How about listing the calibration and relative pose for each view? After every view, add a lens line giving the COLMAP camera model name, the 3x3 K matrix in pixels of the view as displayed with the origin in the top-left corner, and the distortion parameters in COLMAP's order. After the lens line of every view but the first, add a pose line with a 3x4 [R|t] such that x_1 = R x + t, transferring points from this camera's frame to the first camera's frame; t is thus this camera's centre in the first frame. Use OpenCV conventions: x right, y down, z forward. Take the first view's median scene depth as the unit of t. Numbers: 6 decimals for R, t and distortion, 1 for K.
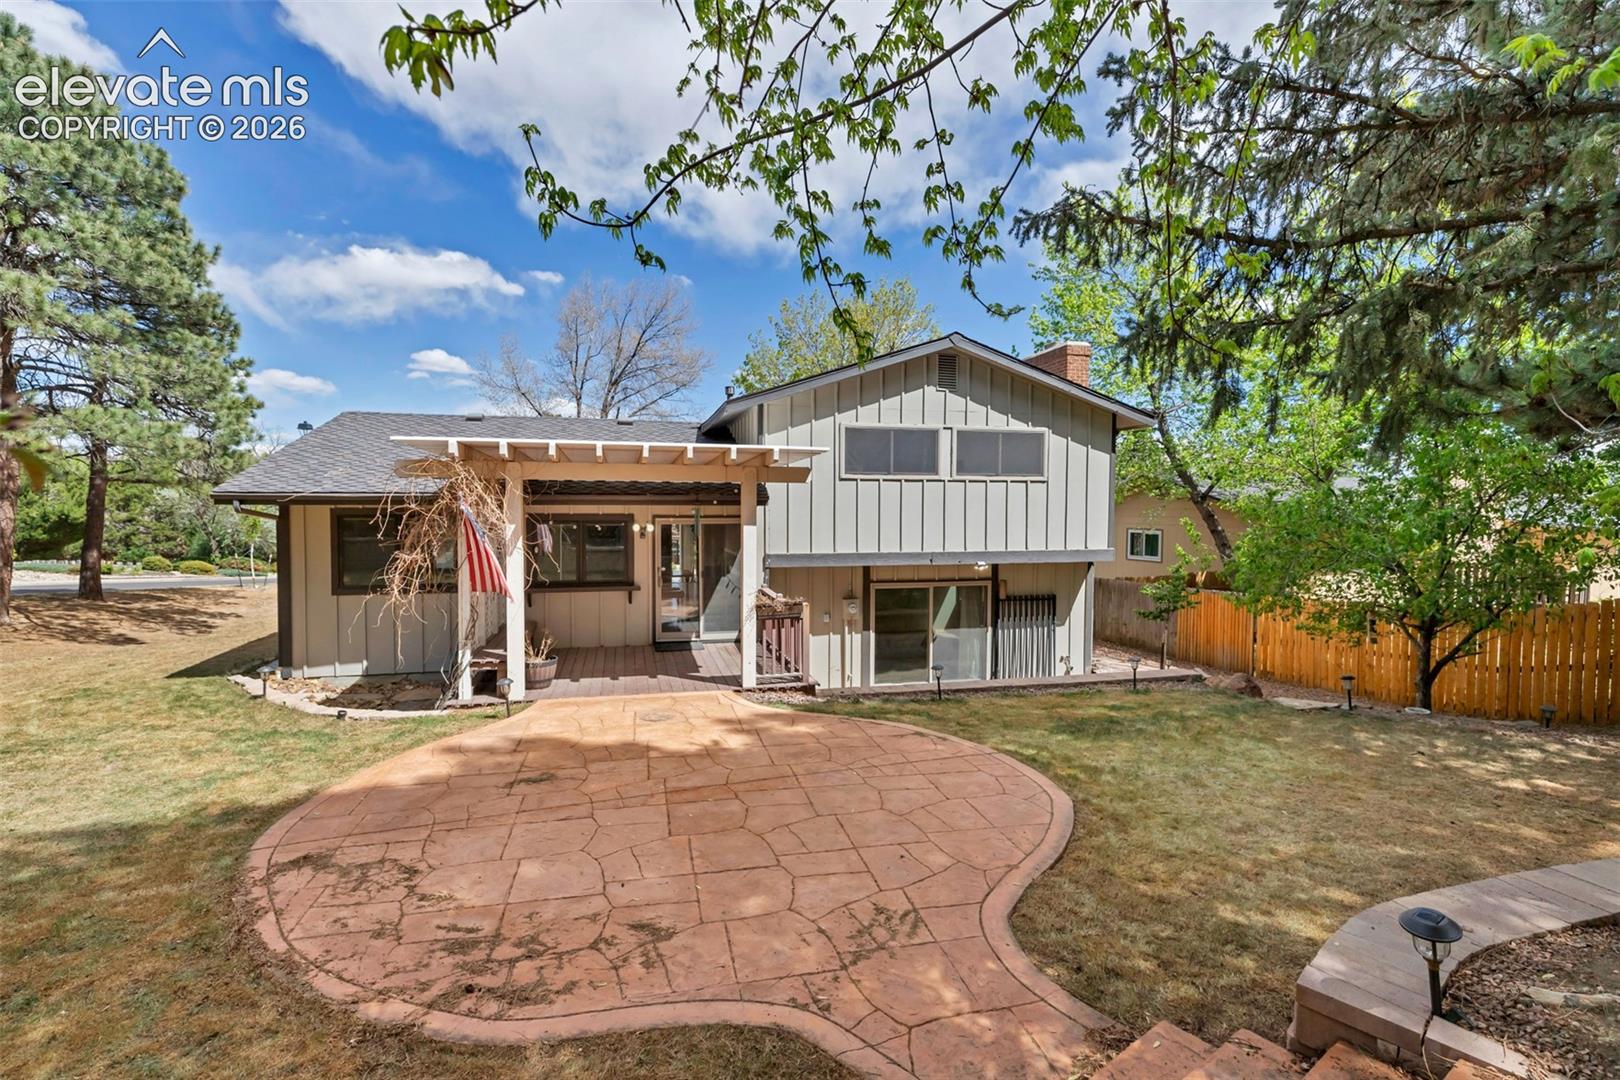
lens RADIAL K [[740.0, 0, 810.0], [0, 740.0, 540.0], [0, 0, 1]] dist [-0.000160, -0.000168]
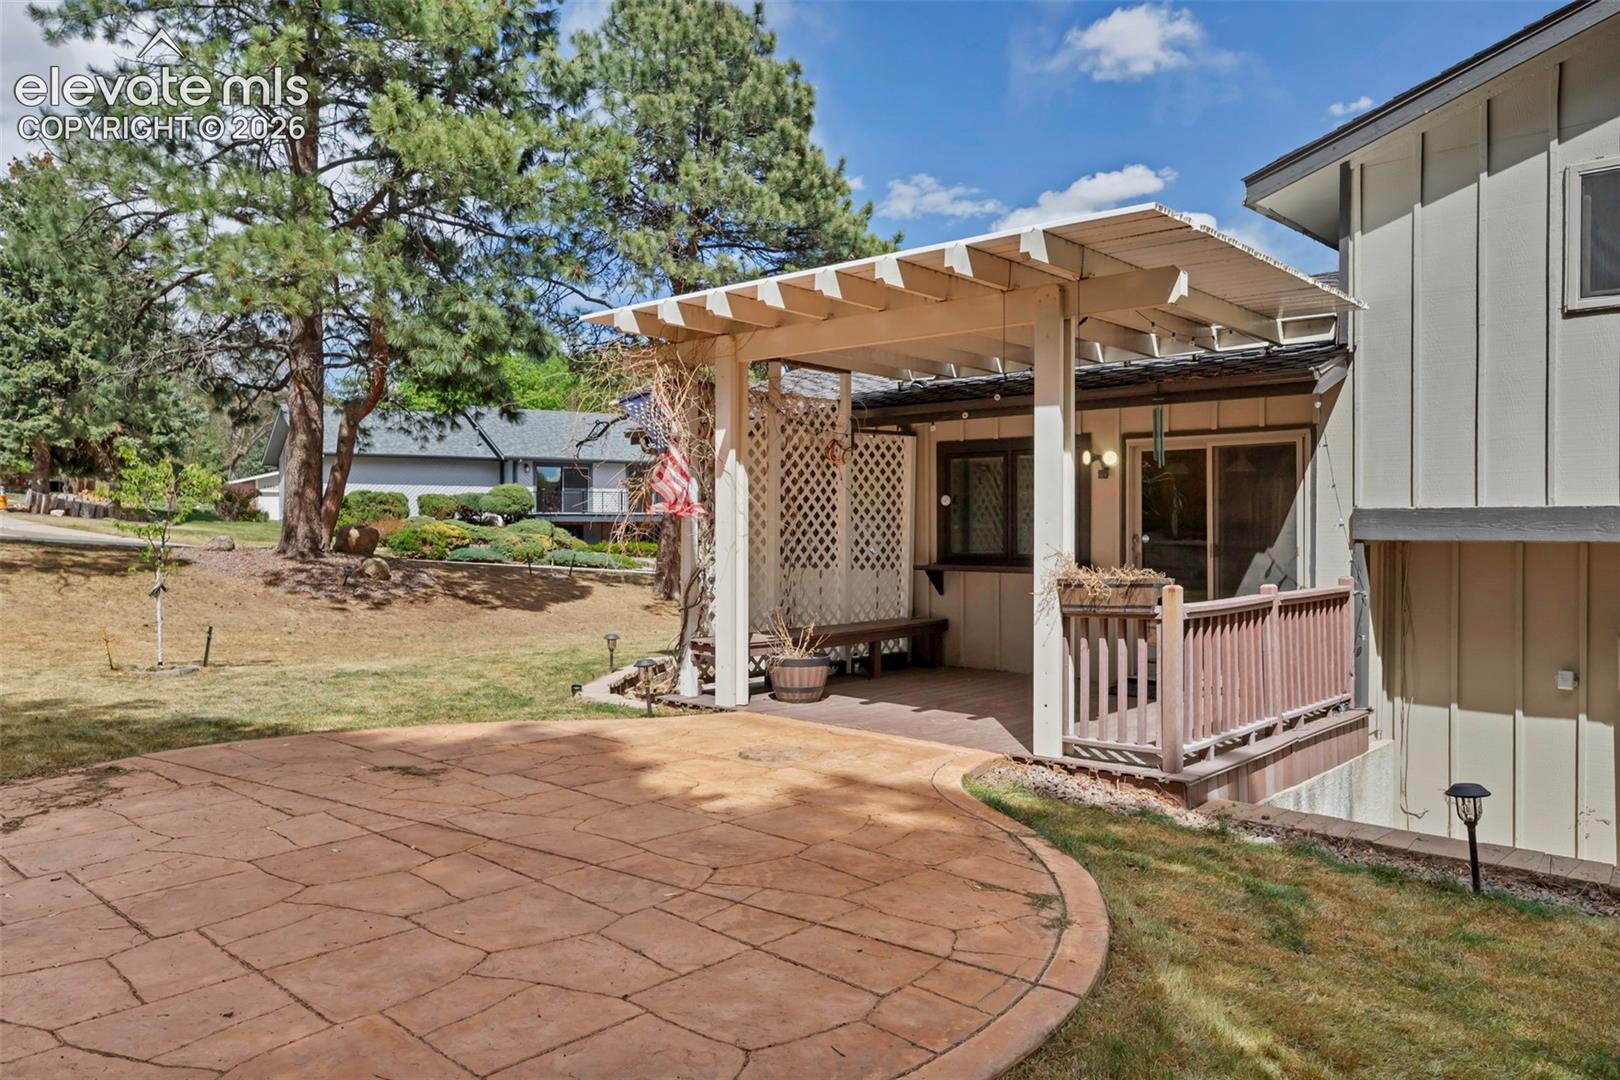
lens RADIAL K [[1167.5, 0, 810.0], [0, 1167.5, 540.0], [0, 0, 1]] dist [0.003400, 0.001839]
pose [[0.547123, 0.006642, -0.837026, 0.492854], [-0.035573, 0.999250, -0.015323, 0.085651], [0.836296, 0.038159, 0.546948, 0.508176]]
